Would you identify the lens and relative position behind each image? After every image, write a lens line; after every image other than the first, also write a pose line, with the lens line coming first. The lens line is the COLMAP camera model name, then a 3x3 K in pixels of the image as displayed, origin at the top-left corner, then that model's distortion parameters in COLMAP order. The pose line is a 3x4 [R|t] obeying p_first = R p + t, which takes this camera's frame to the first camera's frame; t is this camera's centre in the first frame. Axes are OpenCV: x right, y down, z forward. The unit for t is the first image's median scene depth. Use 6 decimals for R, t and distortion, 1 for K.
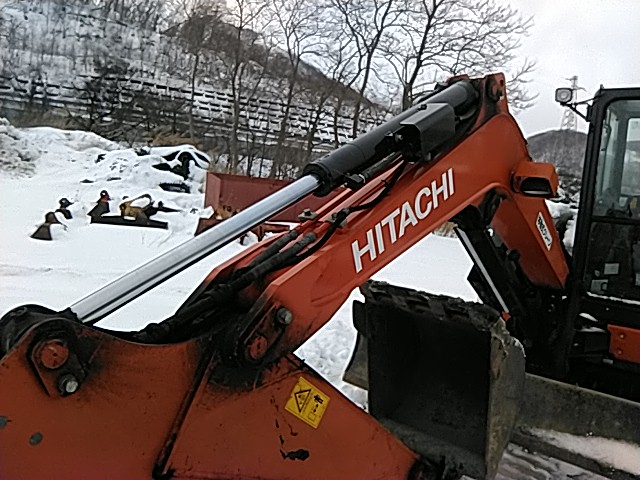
lens RADIAL K [[538.6, 0, 318.7], [0, 538.6, 223.3], [0, 0, 1]] dist [-0.050297, -0.001099]
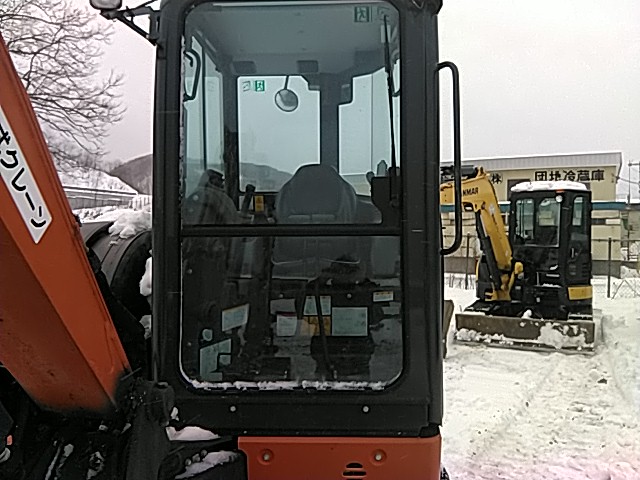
lens RADIAL K [[530.2, 0, 320.0], [0, 530.2, 240.0], [0, 0, 1]] dist [-0.005983, -0.065896]
pose [[0.758122, -0.103475, 0.643851, 0.044327], [0.114340, 0.993128, 0.024975, 0.000399], [-0.642011, 0.054684, 0.764743, 0.081601]]
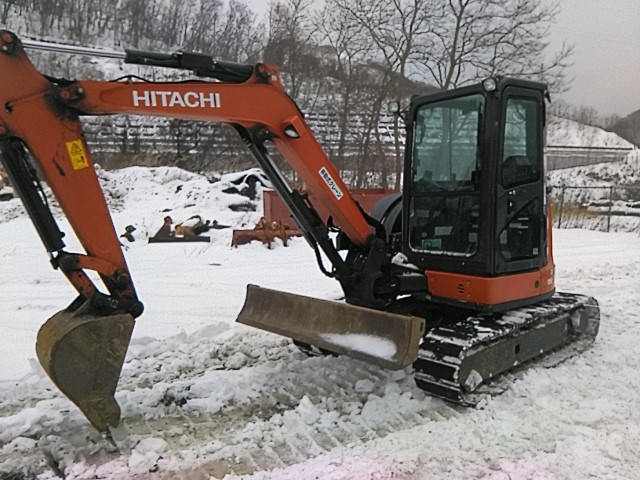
lens RADIAL K [[530.2, 0, 320.0], [0, 530.2, 240.0], [0, 0, 1]] dist [-0.005983, -0.065896]
pose [[0.979859, -0.094883, -0.175707, 0.076965], [0.096952, 0.995284, 0.003212, 0.011853], [0.174574, -0.020183, 0.984437, -0.058269]]
